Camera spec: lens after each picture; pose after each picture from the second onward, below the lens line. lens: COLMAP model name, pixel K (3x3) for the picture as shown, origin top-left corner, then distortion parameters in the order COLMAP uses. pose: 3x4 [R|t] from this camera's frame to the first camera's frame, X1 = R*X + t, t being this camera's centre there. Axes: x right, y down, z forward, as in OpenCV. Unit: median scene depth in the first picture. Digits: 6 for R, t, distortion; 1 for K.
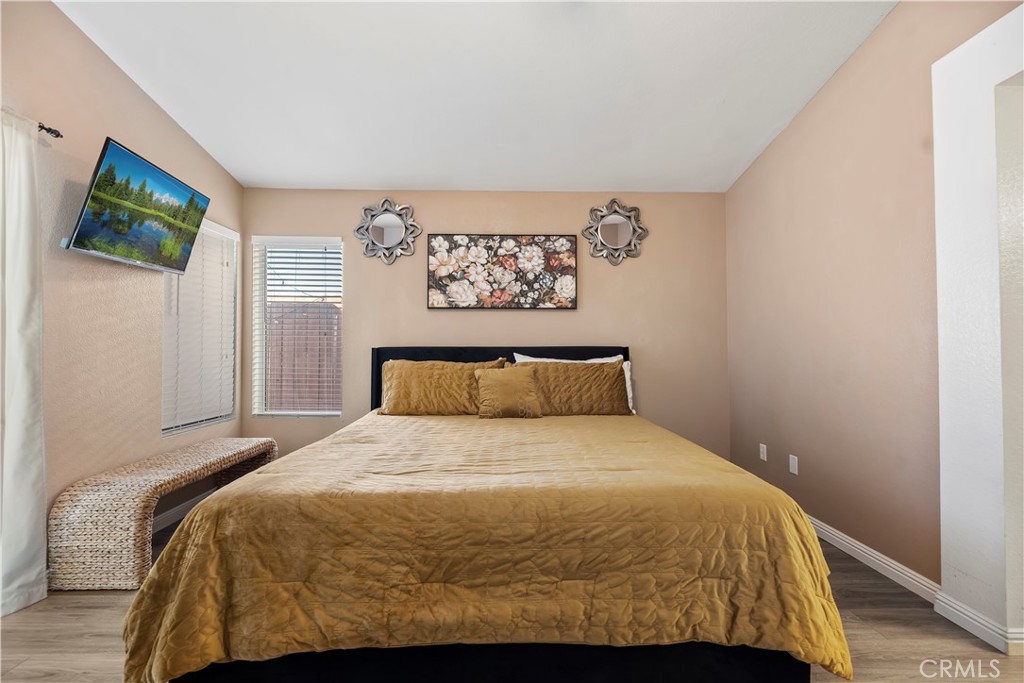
lens RADIAL K [[421.8, 0, 512.7], [0, 421.8, 344.9], [0, 0, 1]] dist [-0.000483, -0.000133]
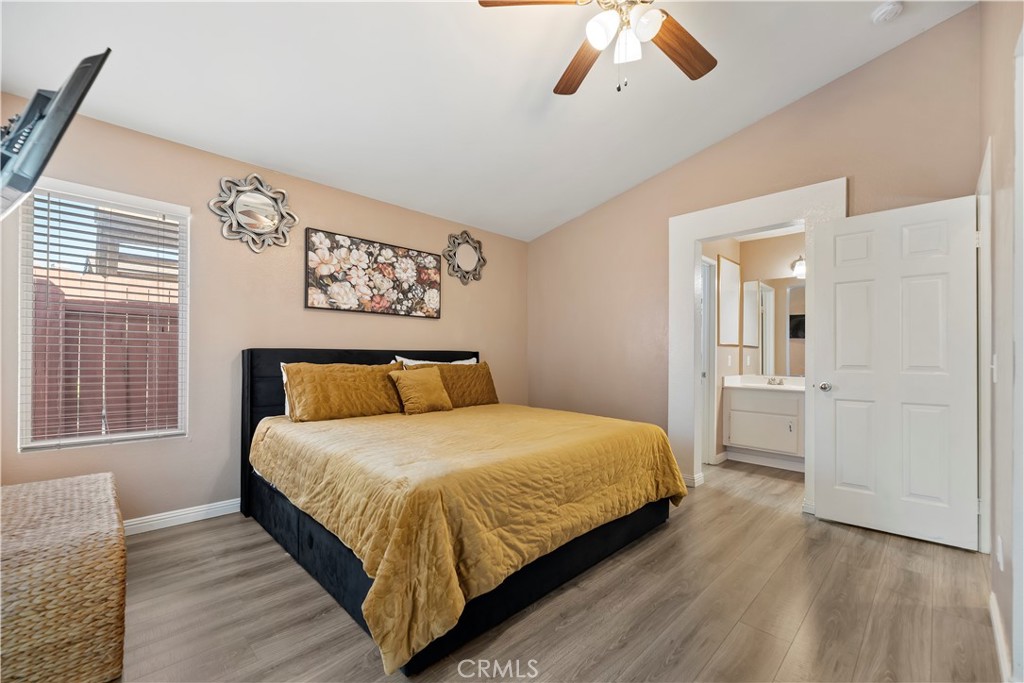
lens RADIAL K [[427.2, 0, 513.5], [0, 427.2, 354.7], [0, 0, 1]] dist [-0.000128, 0.000013]
pose [[0.721116, 0.007654, 0.692772, -0.523454], [-0.017833, 0.999813, 0.007516, 0.002107], [-0.692585, -0.017774, 0.721118, 0.002238]]
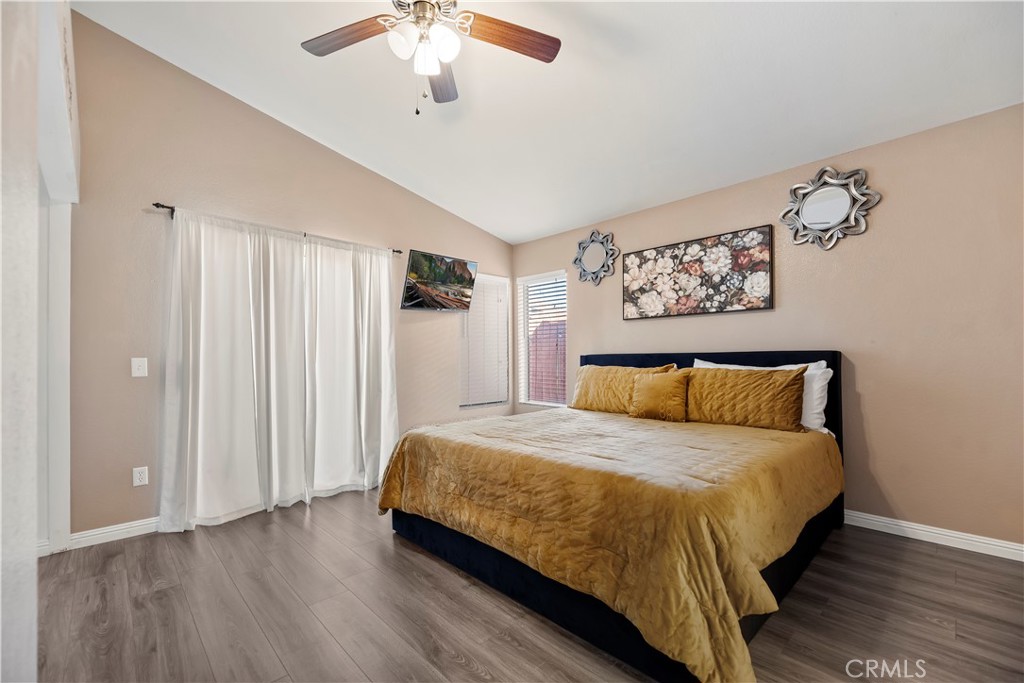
lens RADIAL K [[427.2, 0, 513.5], [0, 427.2, 354.7], [0, 0, 1]] dist [-0.000128, 0.000013]
pose [[0.676921, -0.011949, -0.735959, 0.442082], [0.017458, 0.999848, -0.000176, 0.001538], [0.735849, -0.012729, 0.677026, 0.002299]]
